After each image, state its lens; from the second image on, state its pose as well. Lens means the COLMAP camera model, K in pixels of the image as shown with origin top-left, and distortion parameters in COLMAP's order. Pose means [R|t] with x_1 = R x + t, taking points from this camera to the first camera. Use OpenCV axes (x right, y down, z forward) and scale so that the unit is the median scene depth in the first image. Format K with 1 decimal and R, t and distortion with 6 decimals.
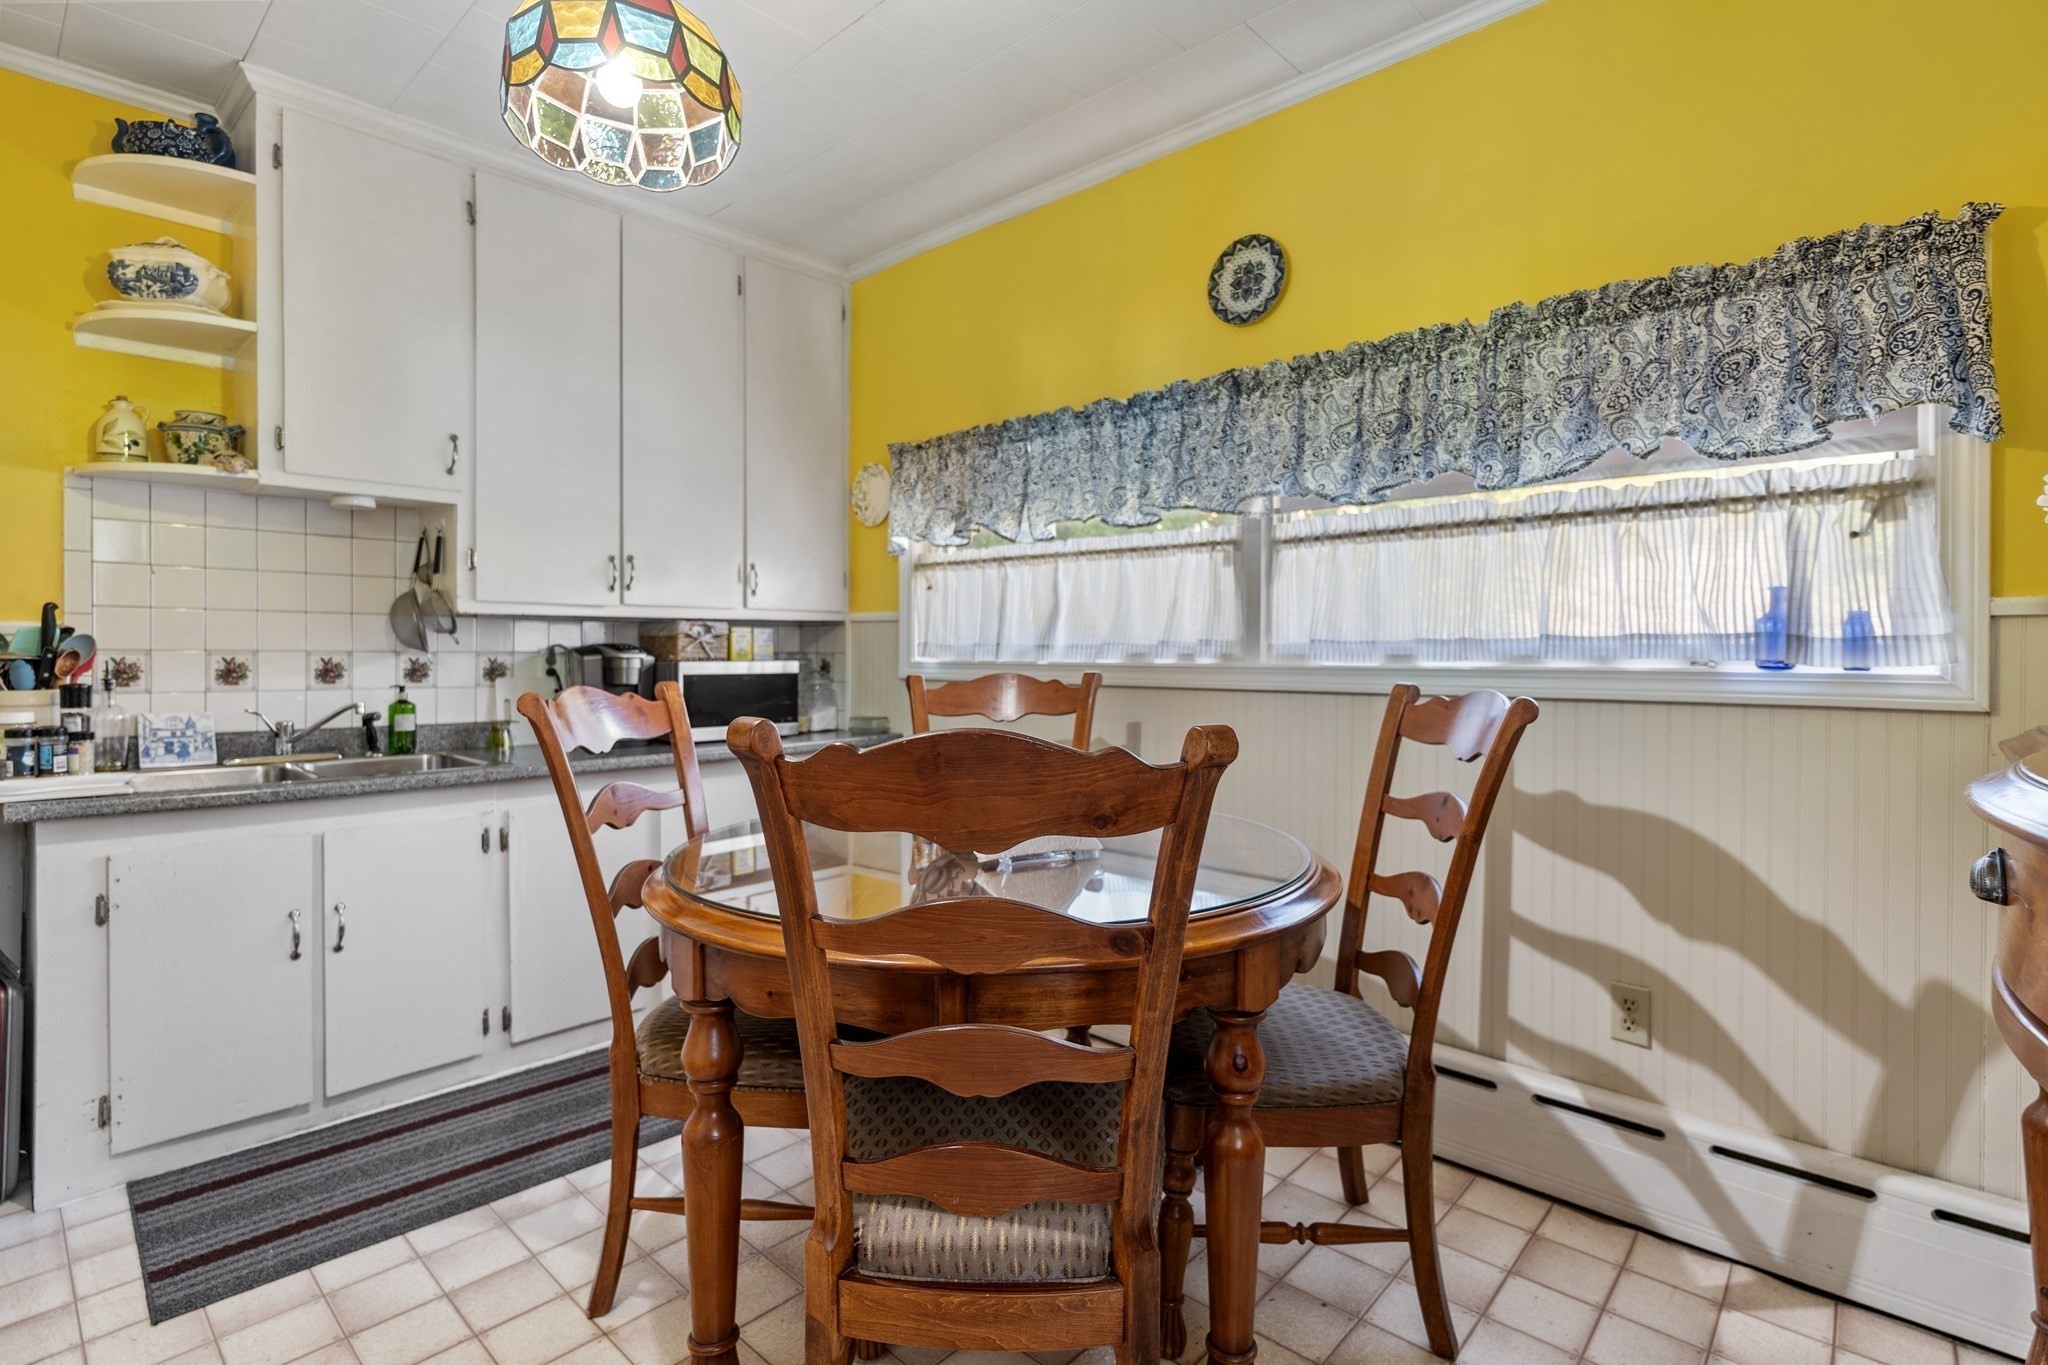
lens RADIAL K [[1013.9, 0, 1027.2], [0, 1013.9, 659.2], [0, 0, 1]] dist [-0.000241, 0.001146]
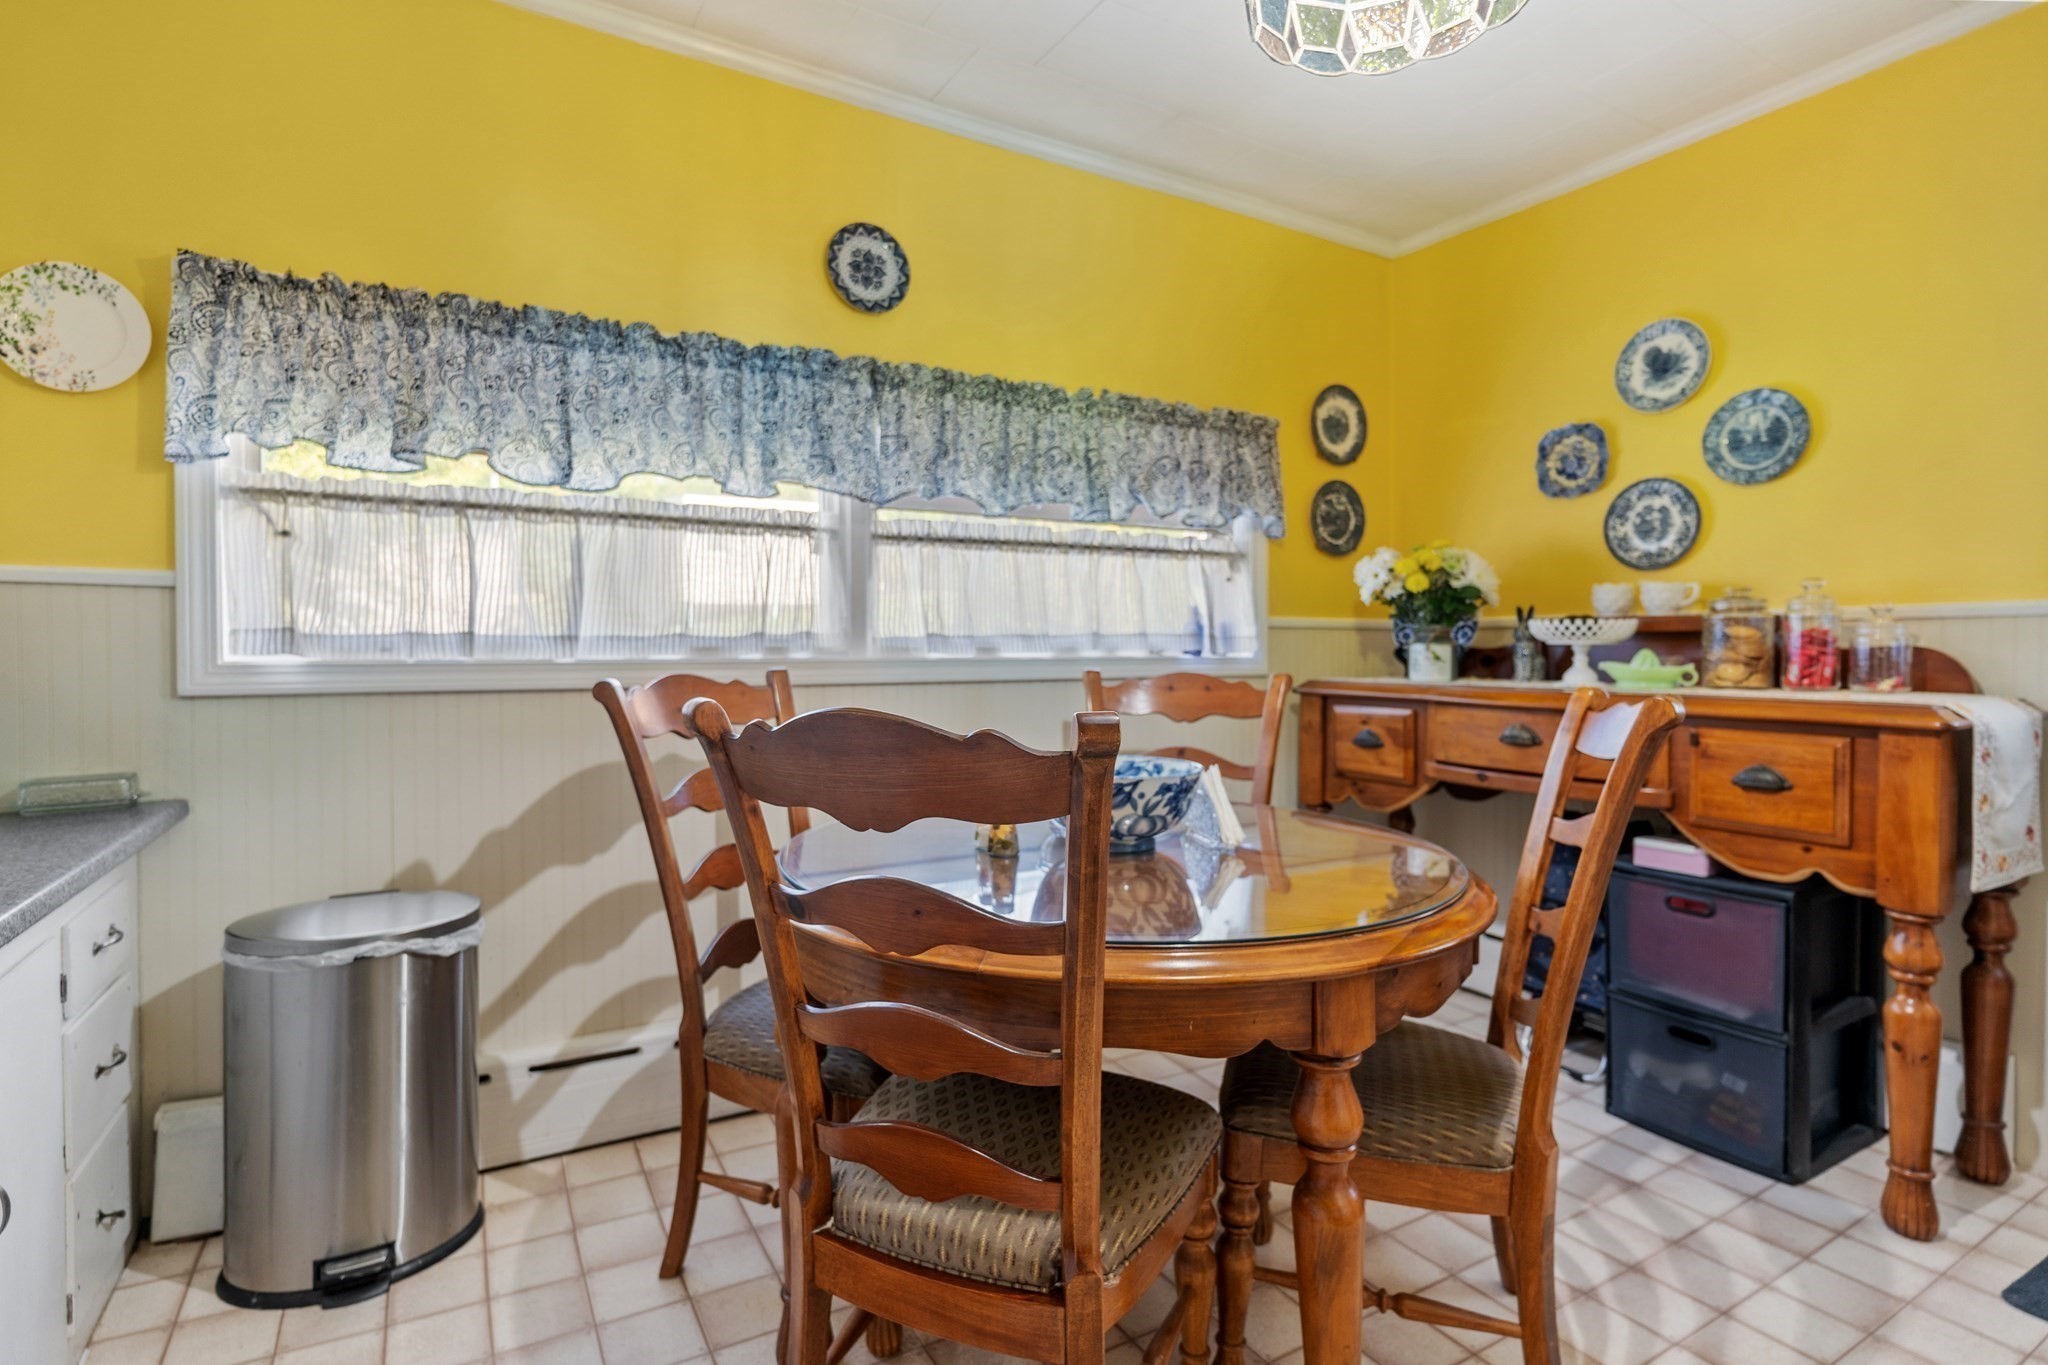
lens RADIAL K [[1013.9, 0, 1027.2], [0, 1013.9, 659.2], [0, 0, 1]] dist [-0.000241, 0.001146]
pose [[0.278992, -0.013497, 0.960199, -0.696896], [0.008759, 0.999895, 0.011510, -0.003662], [-0.960253, 0.005199, 0.279081, 0.582614]]
